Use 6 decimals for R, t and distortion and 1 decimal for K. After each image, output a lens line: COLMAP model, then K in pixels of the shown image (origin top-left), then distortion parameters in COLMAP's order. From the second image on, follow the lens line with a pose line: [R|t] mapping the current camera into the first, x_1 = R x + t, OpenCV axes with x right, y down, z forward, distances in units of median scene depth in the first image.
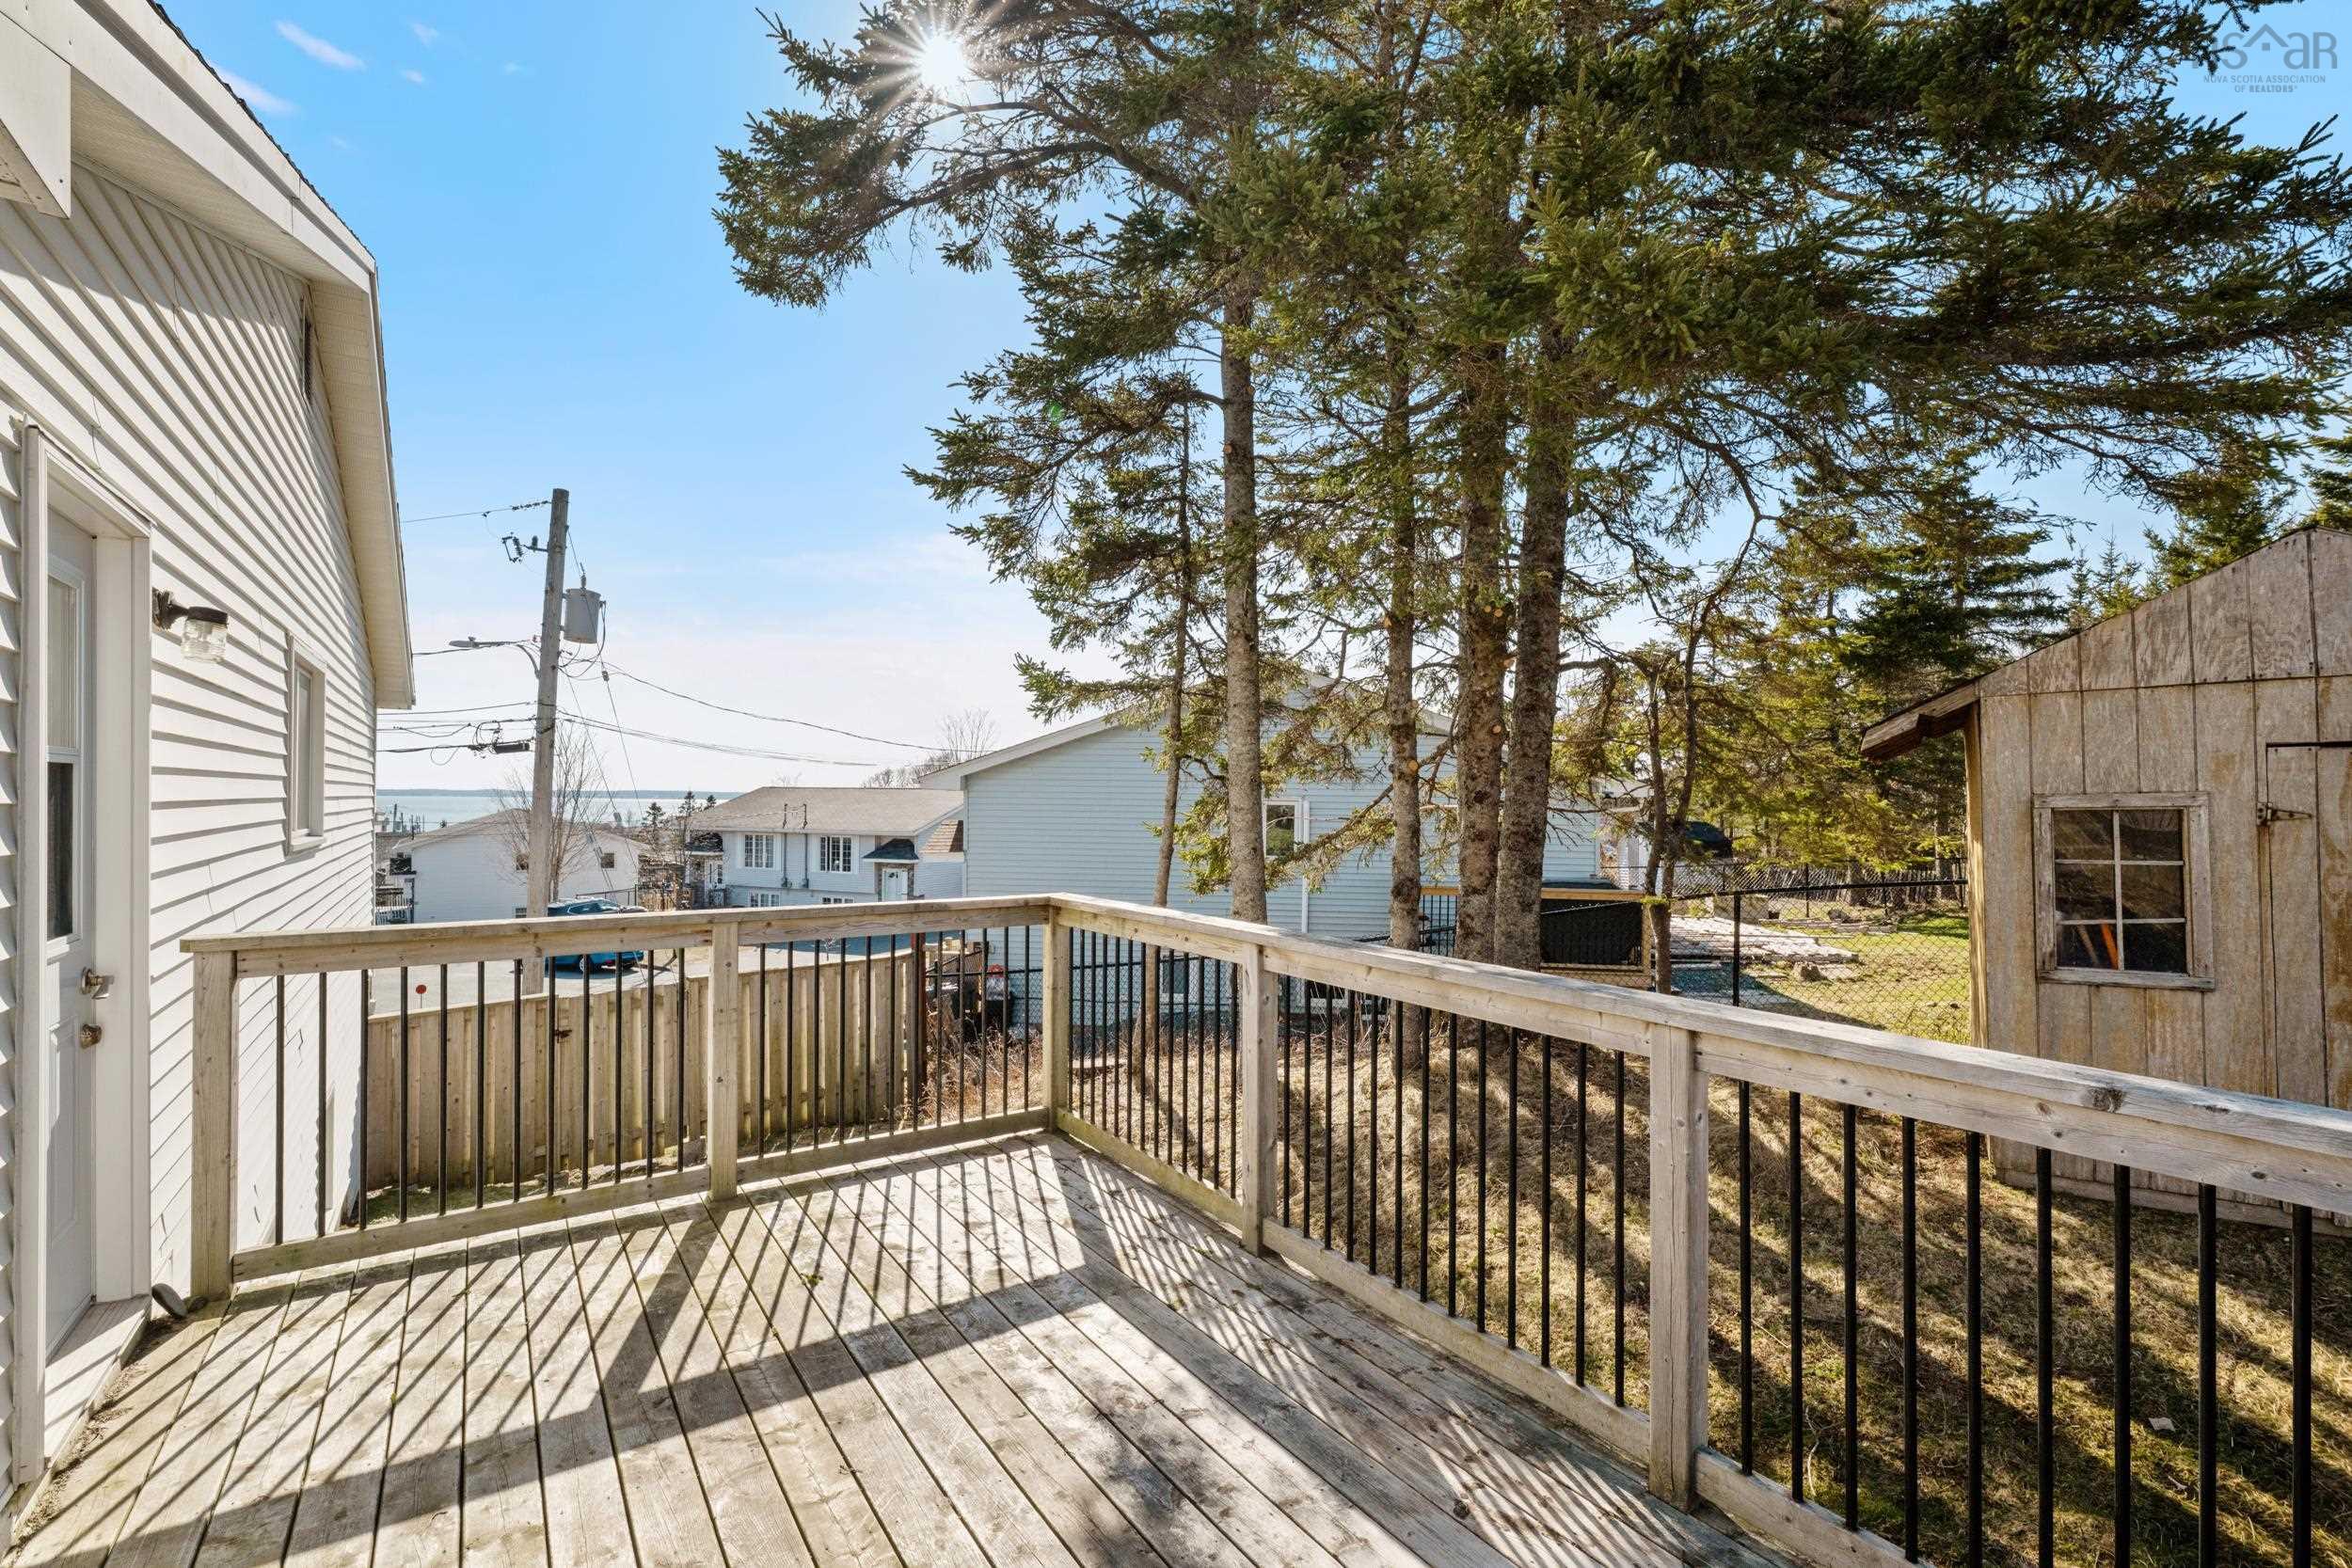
lens RADIAL K [[1067.1, 0, 1179.7], [0, 1067.1, 796.5], [0, 0, 1]] dist [0.002669, -0.000583]
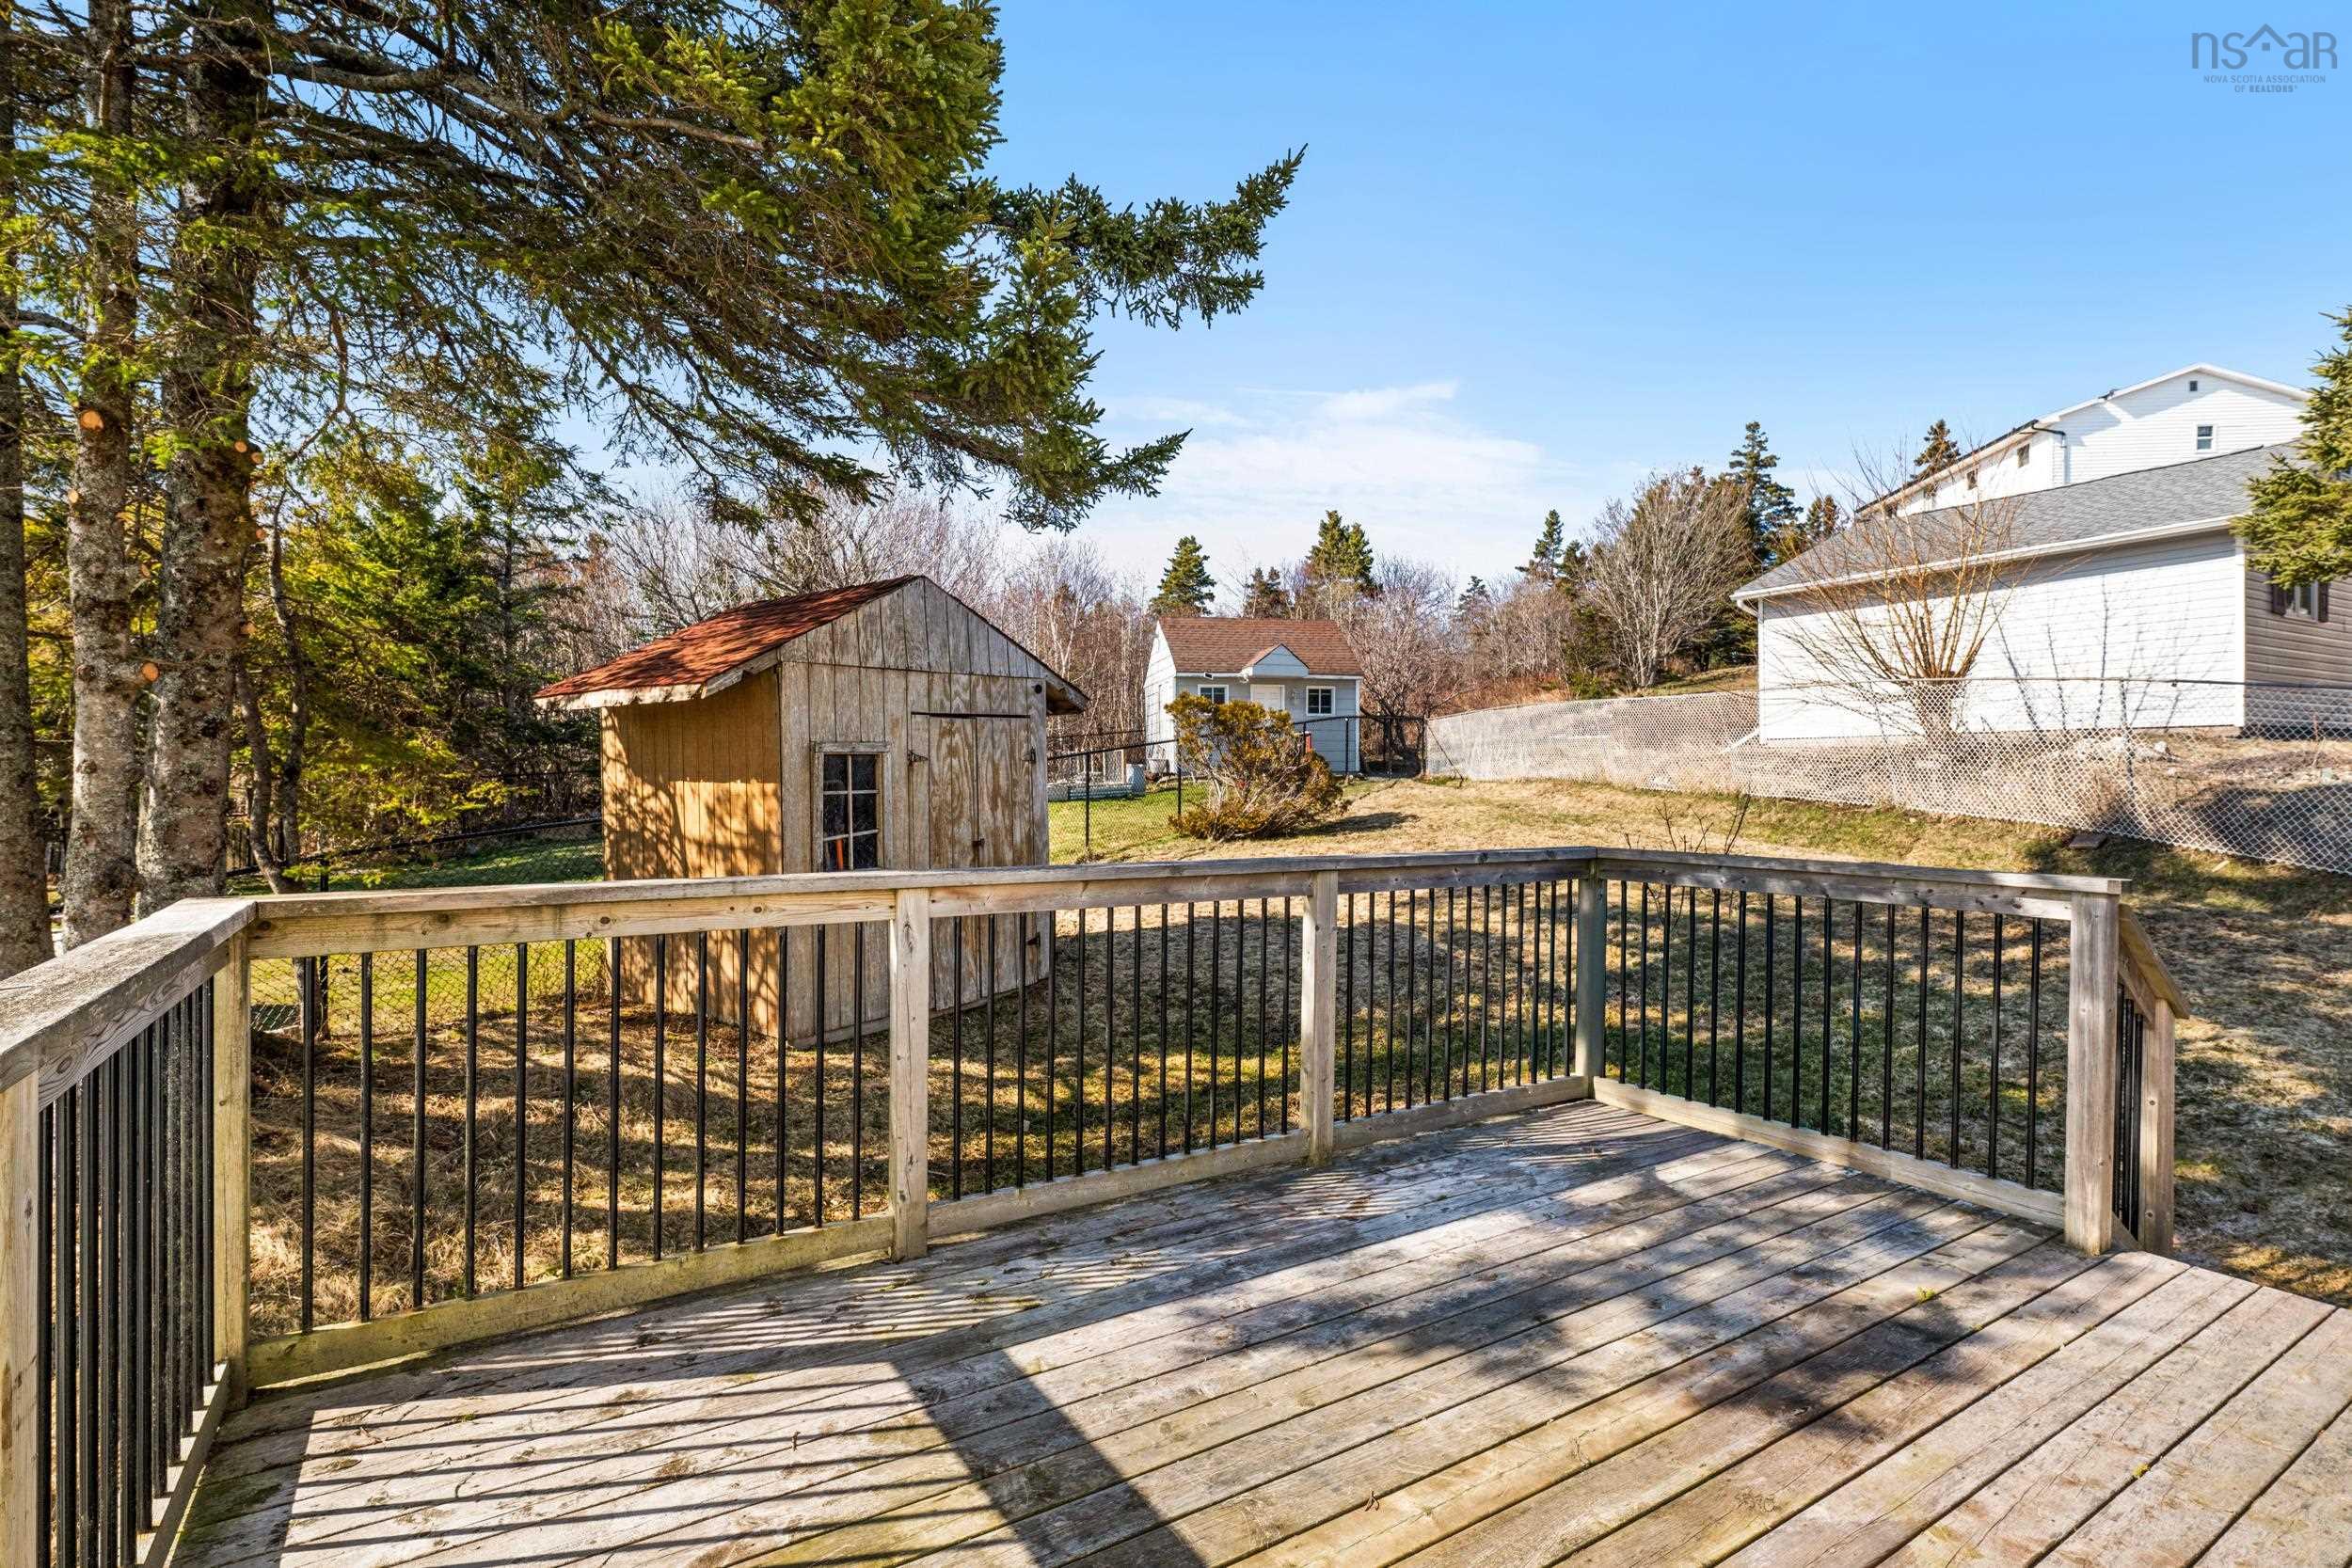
lens RADIAL K [[1134.1, 0, 1179.2], [0, 1134.1, 784.7], [0, 0, 1]] dist [-0.002760, -0.000154]
pose [[0.012545, -0.011770, 0.999852, -0.465514], [-0.010318, 0.999876, 0.011900, 0.024104], [-0.999868, -0.010465, 0.012422, 0.447444]]
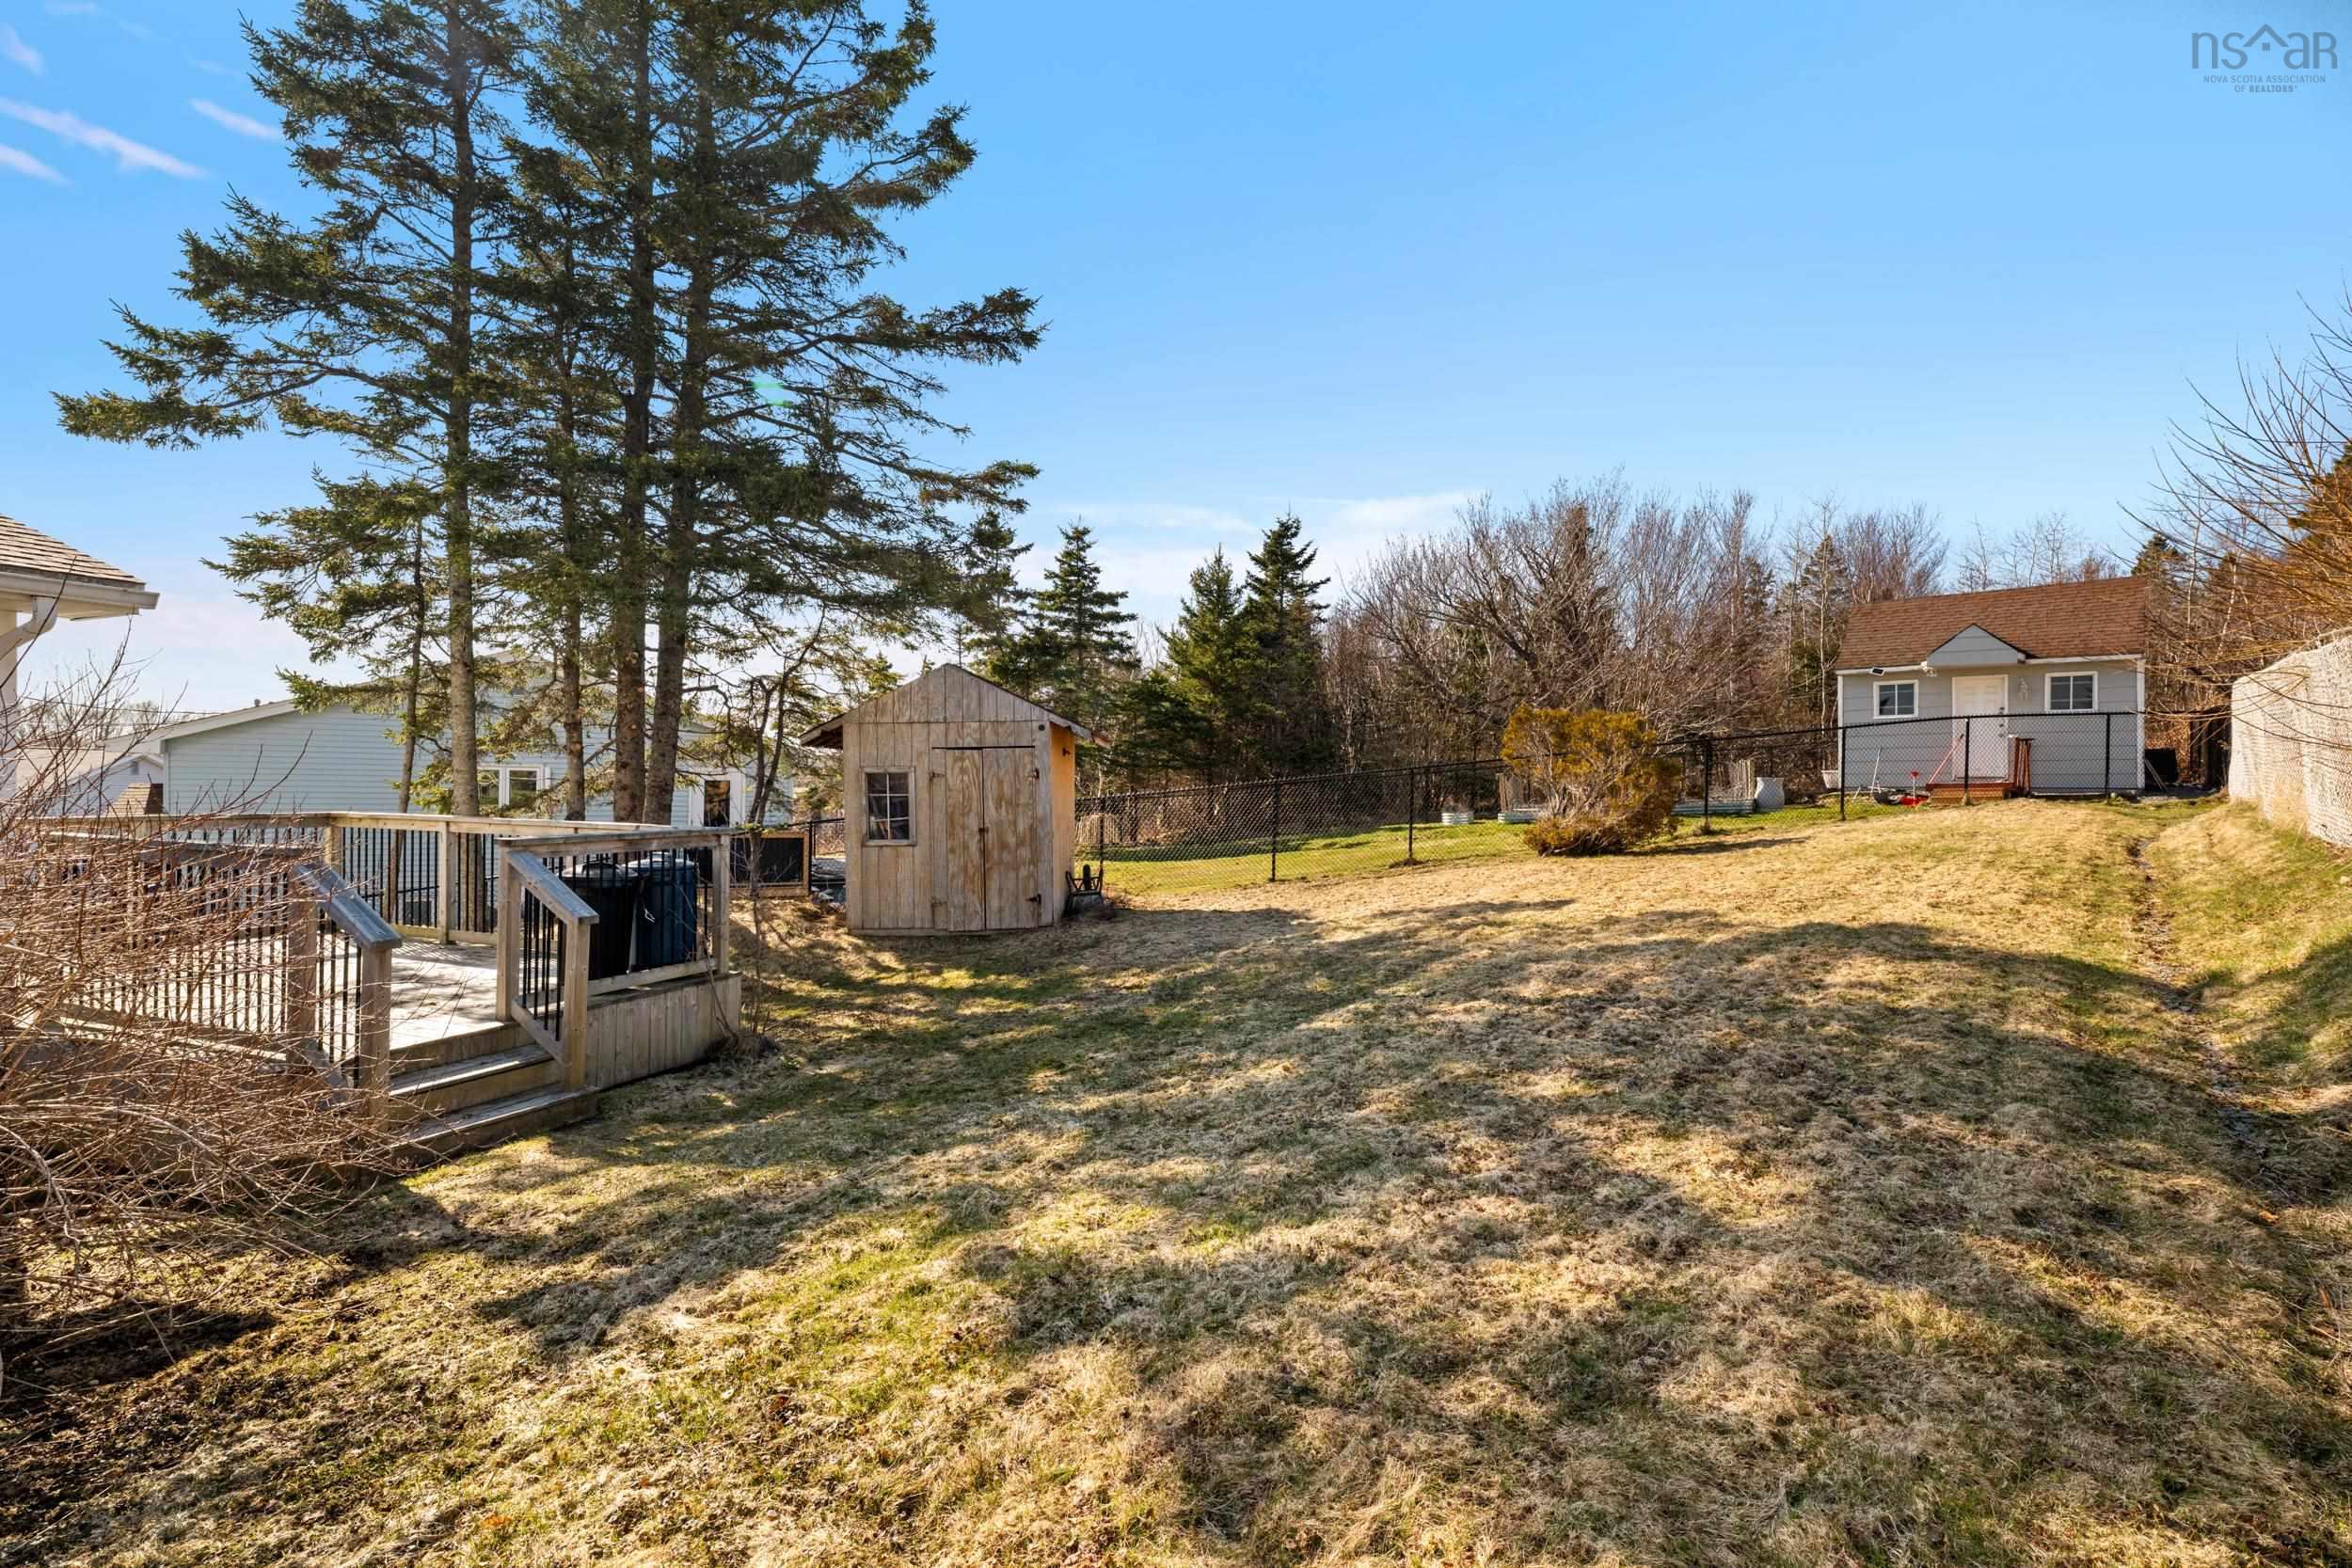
lens RADIAL K [[1067.1, 0, 1172.7], [0, 1067.1, 786.9], [0, 0, 1]] dist [0.002669, -0.000583]
pose [[0.820797, -0.001279, 0.571218, 0.020784], [-0.010365, 0.999800, 0.017132, -0.003587], [-0.571126, -0.019982, 0.820619, -1.080757]]
